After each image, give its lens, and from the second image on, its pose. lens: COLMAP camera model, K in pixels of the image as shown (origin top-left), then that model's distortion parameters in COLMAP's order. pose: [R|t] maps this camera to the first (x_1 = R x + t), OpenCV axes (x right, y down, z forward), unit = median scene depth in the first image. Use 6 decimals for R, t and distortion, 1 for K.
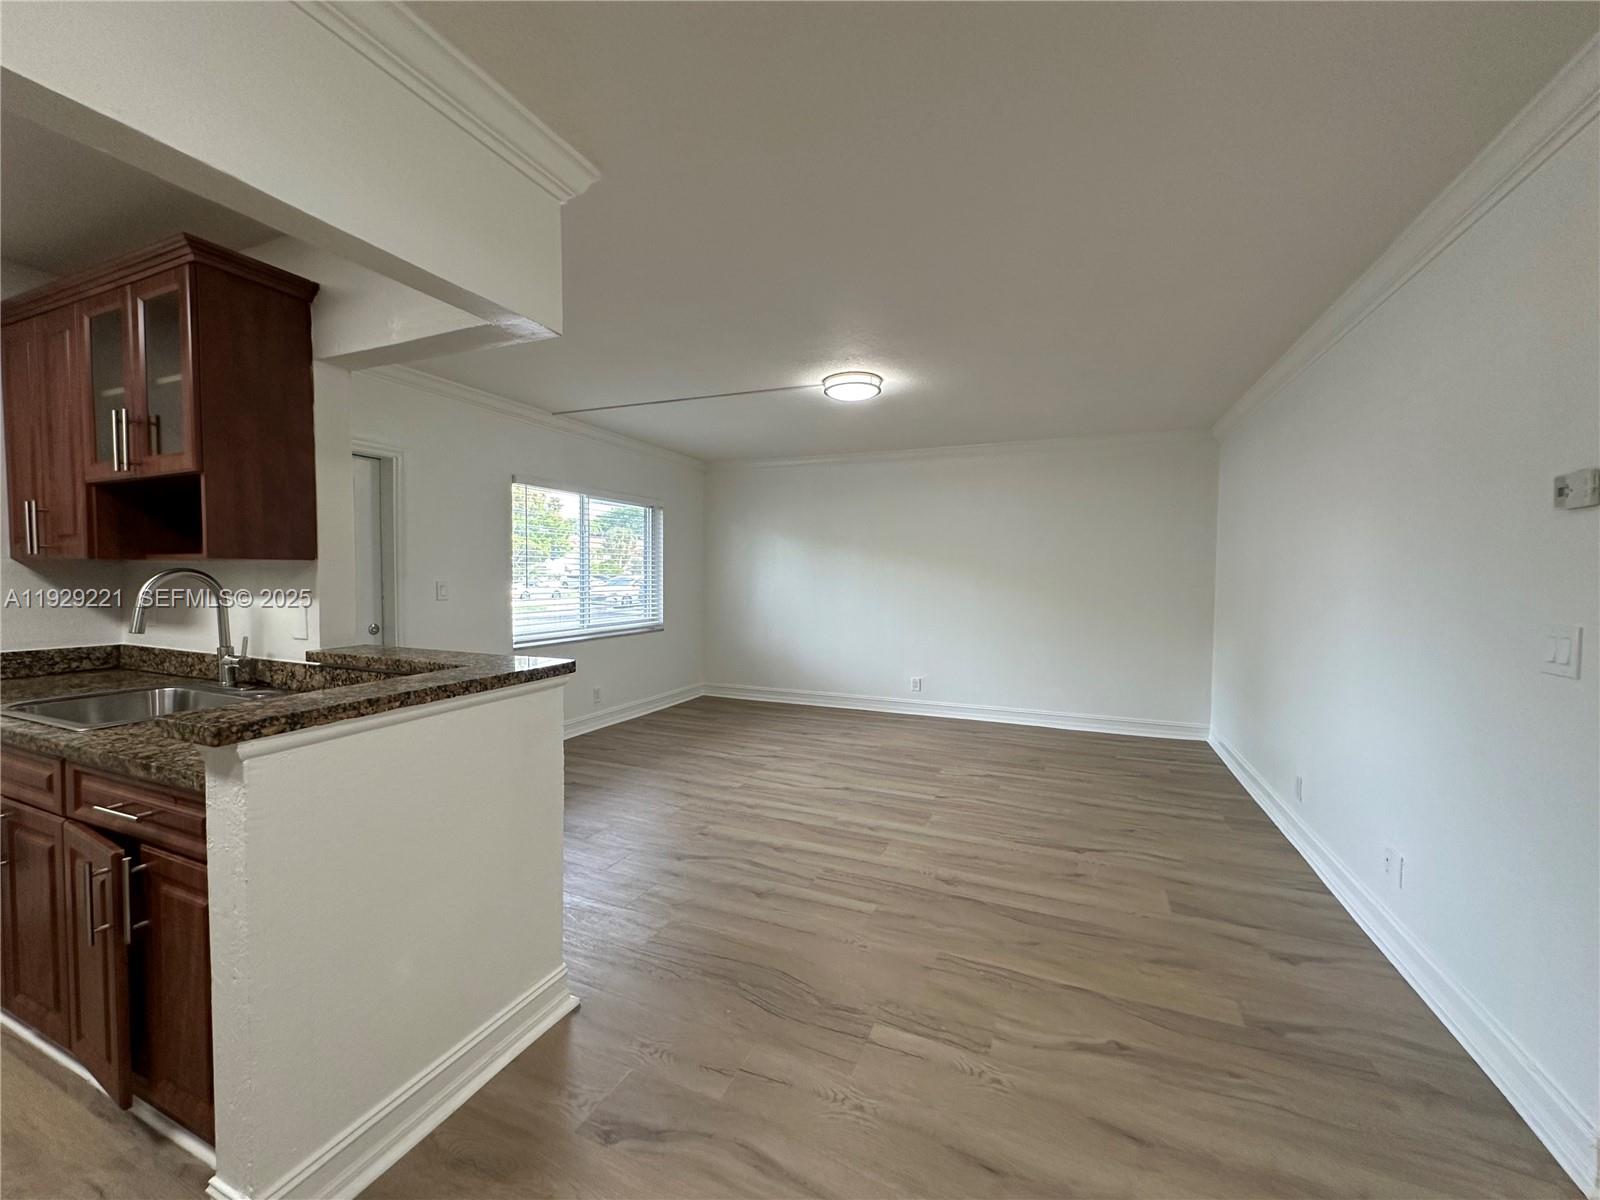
lens RADIAL K [[637.3, 0, 798.9], [0, 637.3, 599.4], [0, 0, 1]] dist [-0.002846, 0.000766]
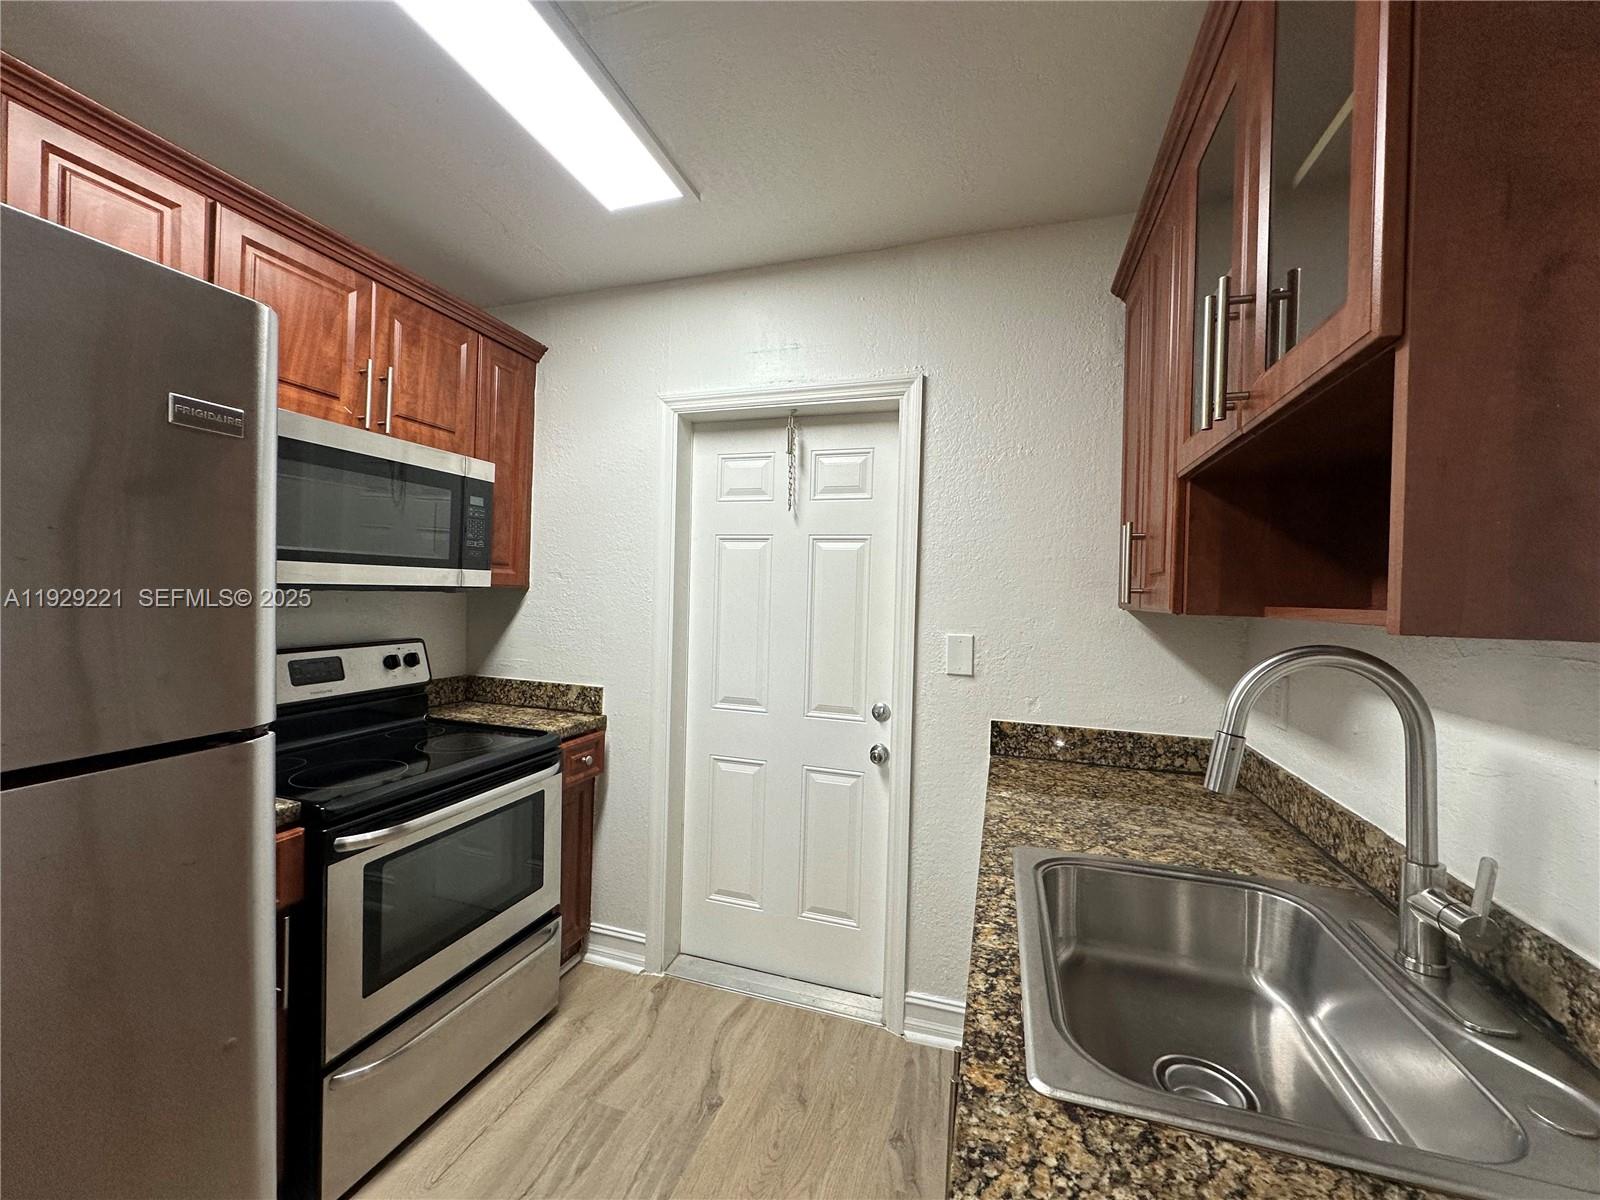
lens RADIAL K [[637.3, 0, 798.9], [0, 637.3, 599.4], [0, 0, 1]] dist [-0.002846, 0.000766]
pose [[0.090255, 0.007572, -0.995890, -0.404646], [-0.064012, 0.997948, 0.001786, -0.038639], [0.993859, 0.063588, 0.090554, 0.425279]]
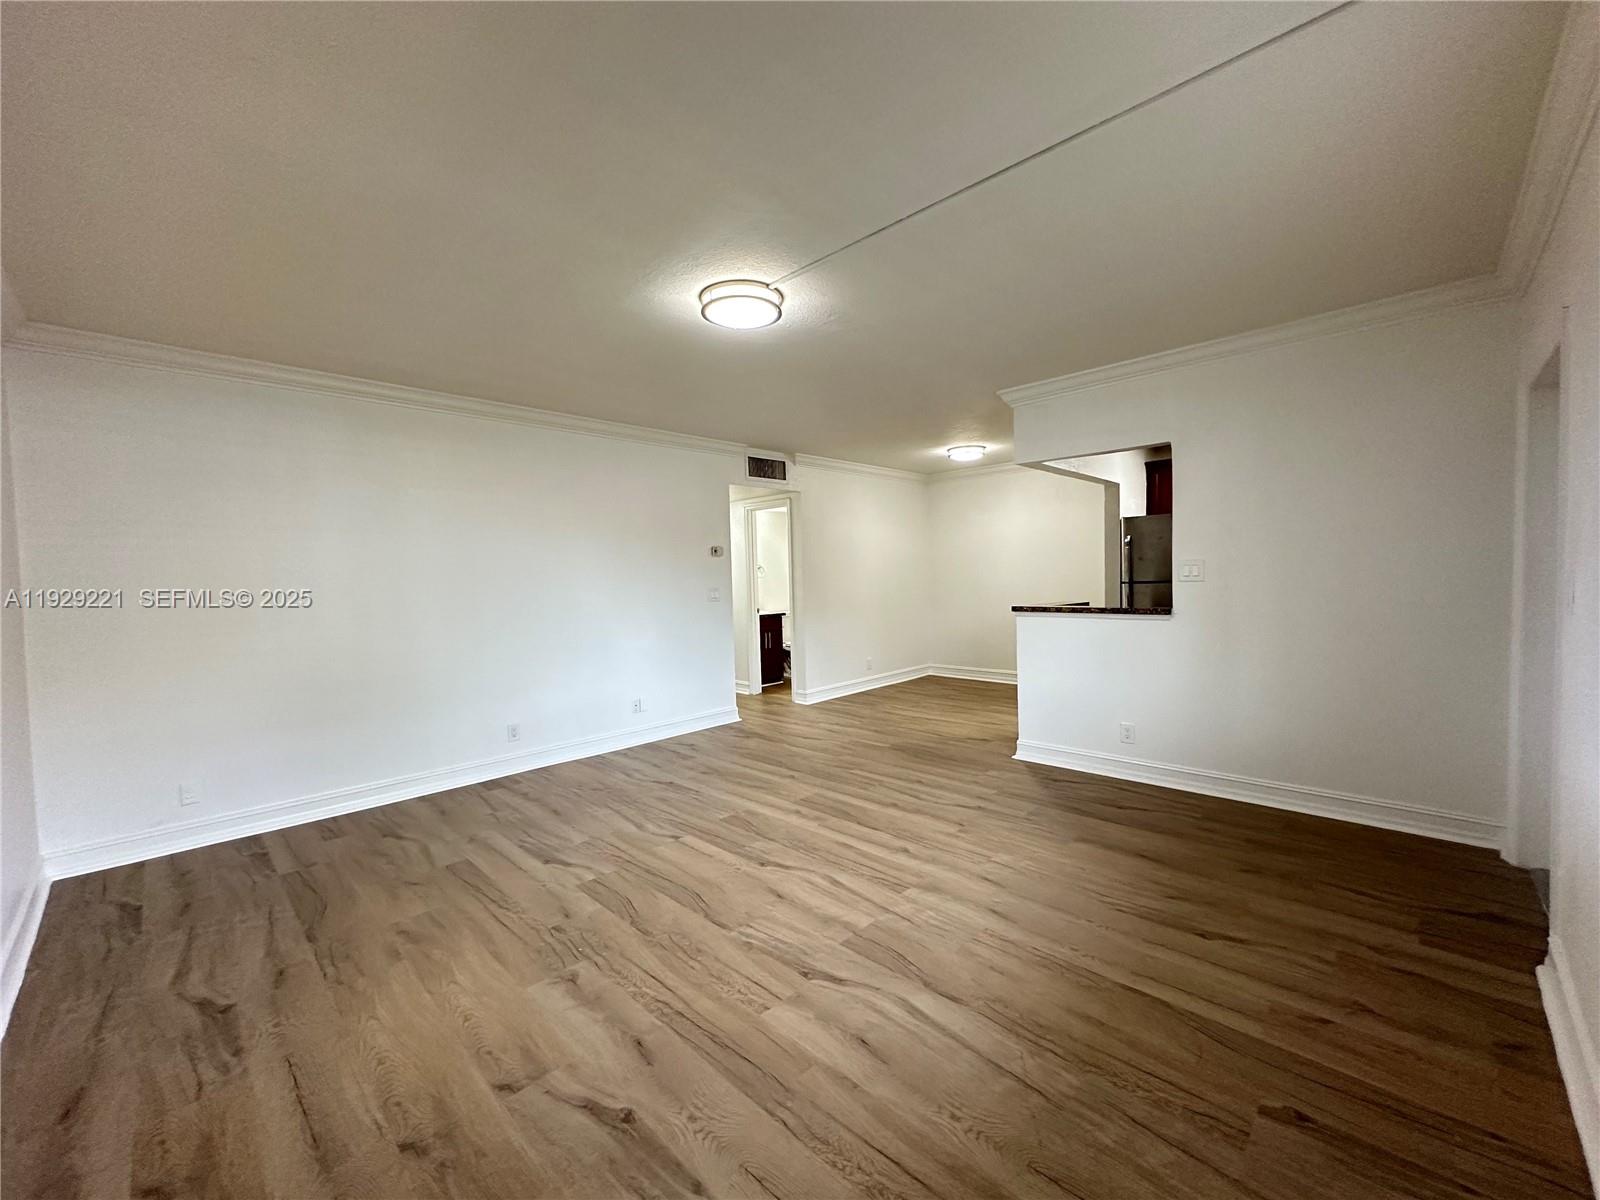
lens RADIAL K [[637.3, 0, 798.9], [0, 637.3, 599.4], [0, 0, 1]] dist [-0.002846, 0.000766]
pose [[-0.931550, 0.001073, 0.363611, -0.290382], [0.031599, 0.996451, 0.078013, -0.078837], [-0.362237, 0.084163, -0.928278, 2.079068]]
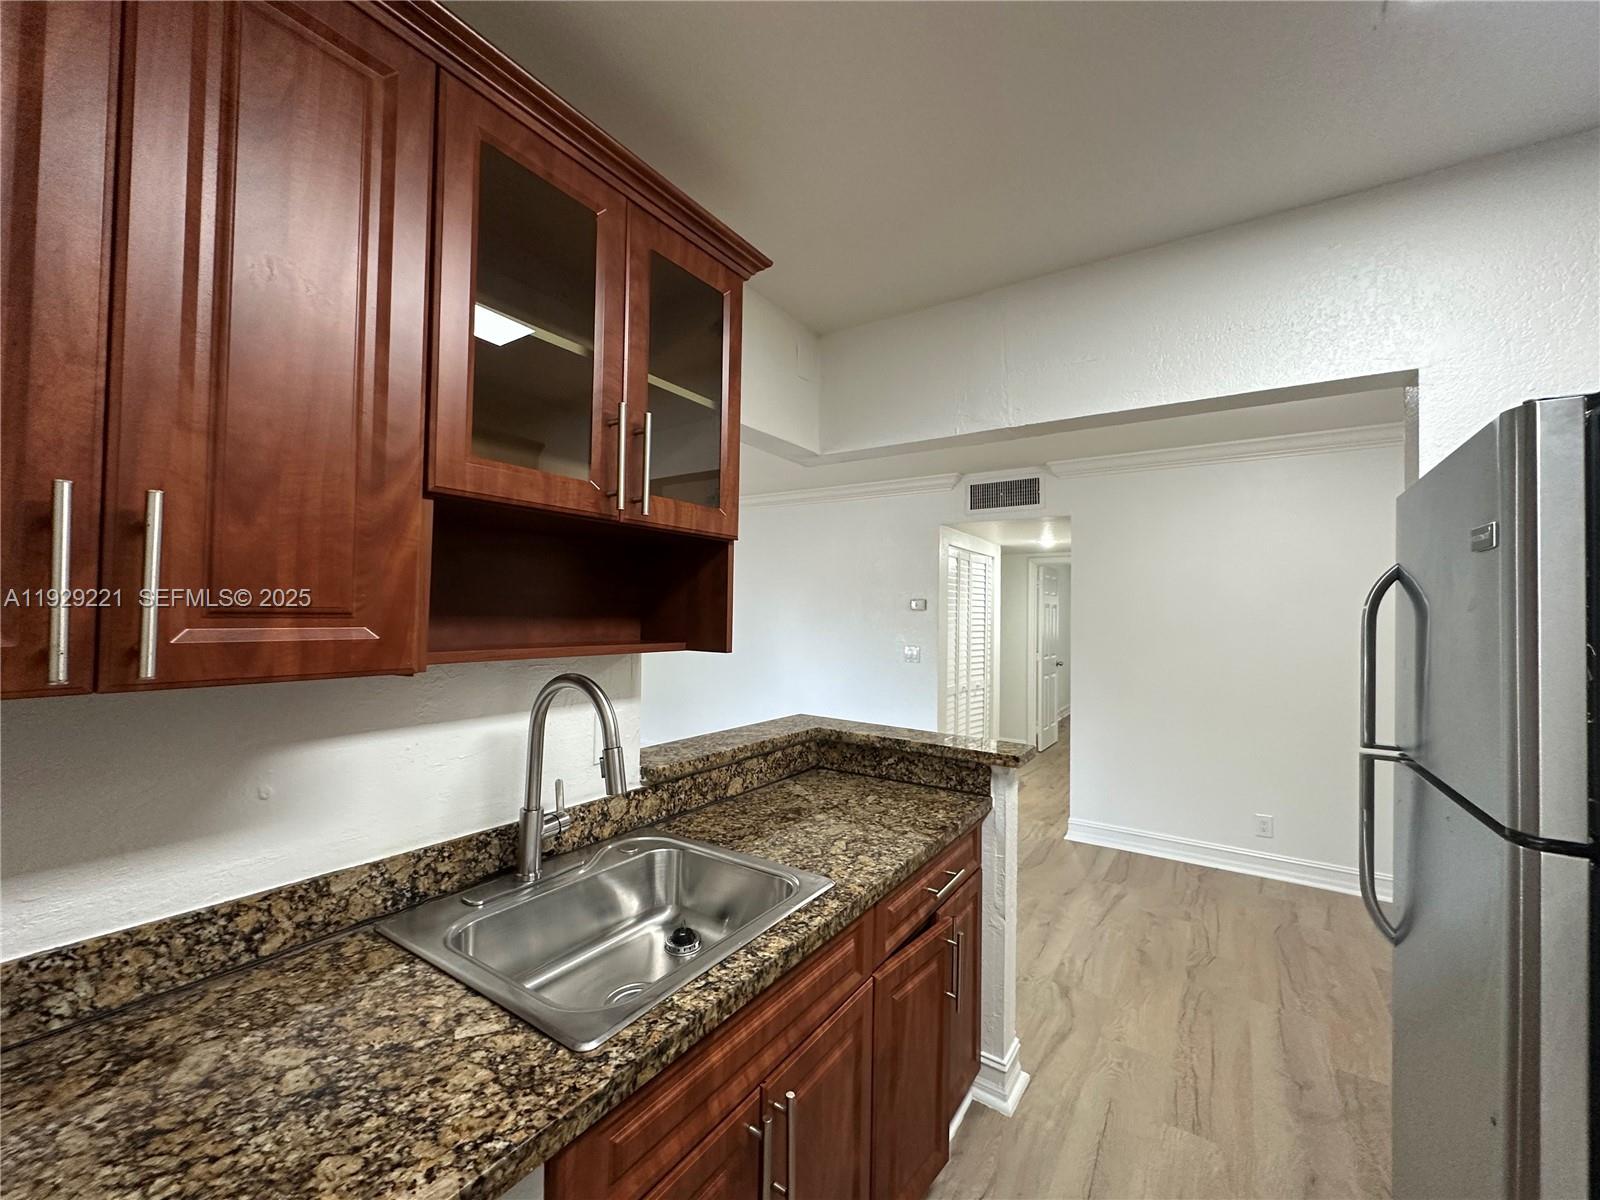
lens RADIAL K [[637.3, 0, 798.9], [0, 637.3, 599.4], [0, 0, 1]] dist [-0.002846, 0.000766]
pose [[0.189340, 0.017638, 0.981753, -1.005201], [0.021932, 0.999513, -0.022187, -0.066098], [-0.981667, 0.025732, 0.188861, 0.465696]]
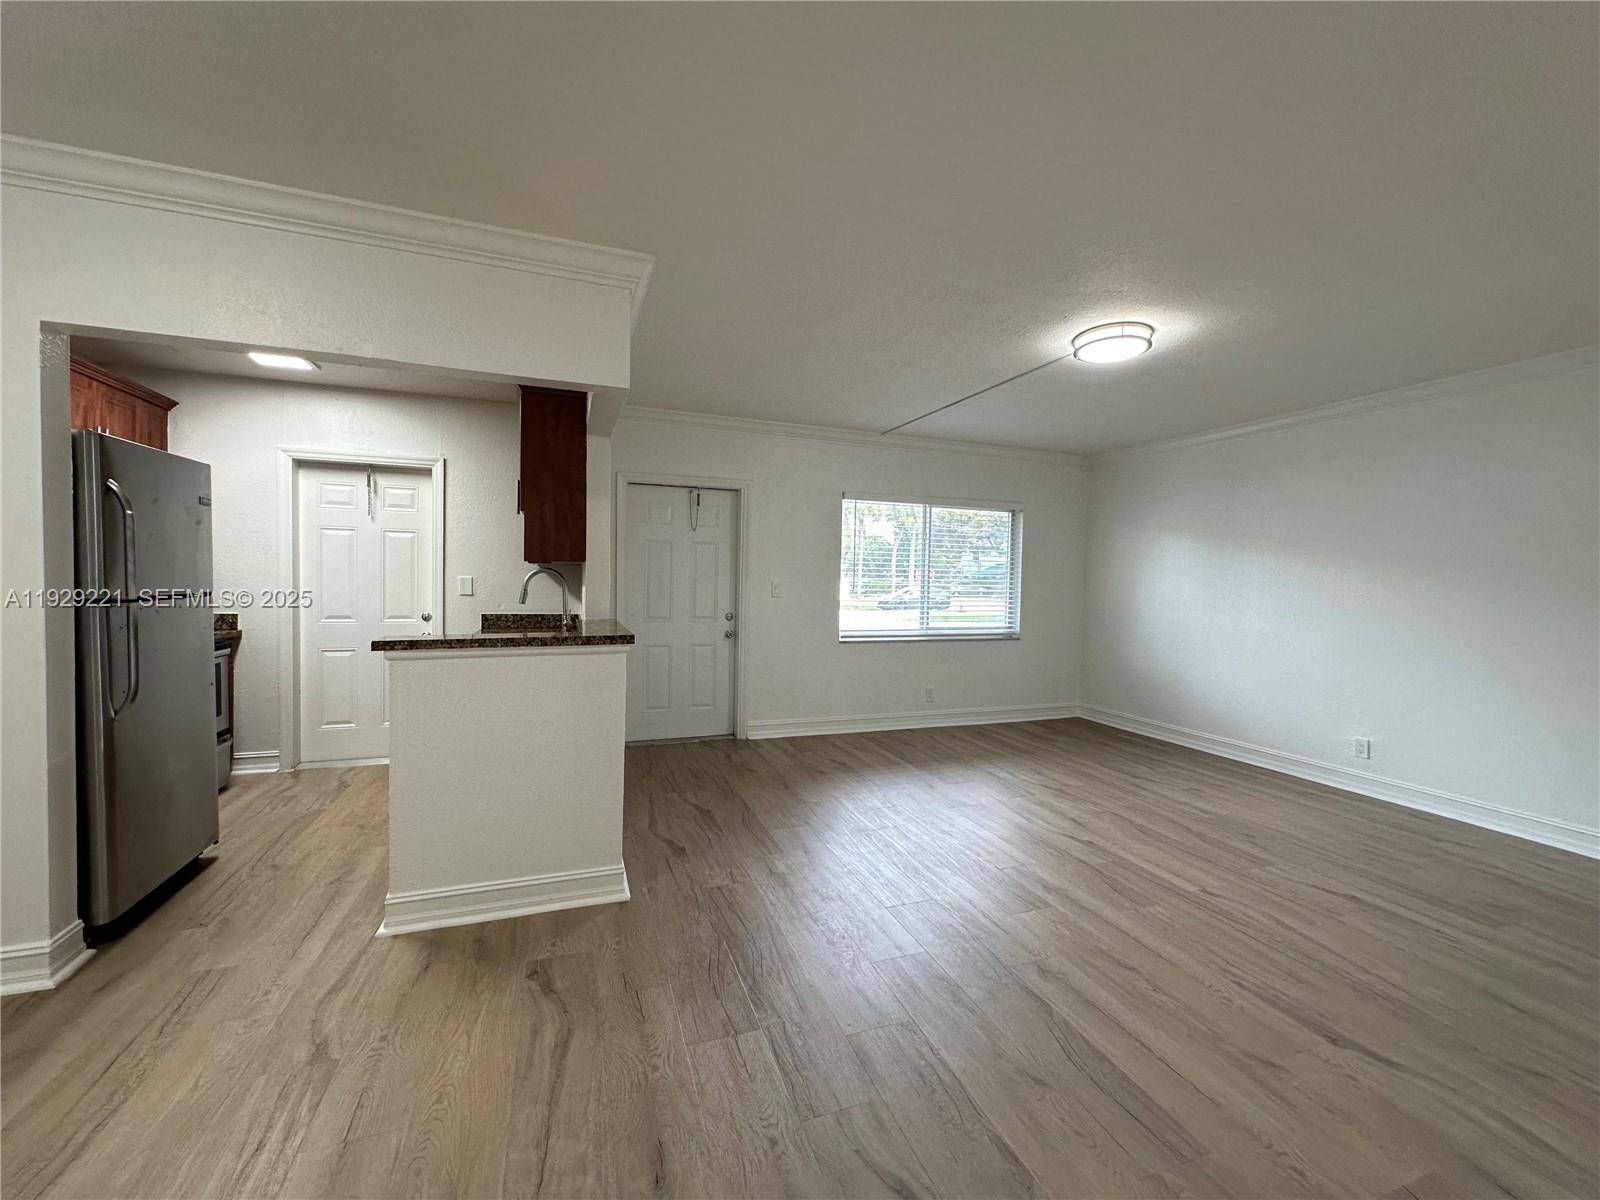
lens RADIAL K [[637.3, 0, 798.9], [0, 637.3, 599.4], [0, 0, 1]] dist [-0.002846, 0.000766]
pose [[0.683724, 0.028028, -0.729203, 0.511143], [-0.041675, 0.999131, -0.000673, 0.006307], [0.728550, 0.030850, 0.684298, 0.217563]]
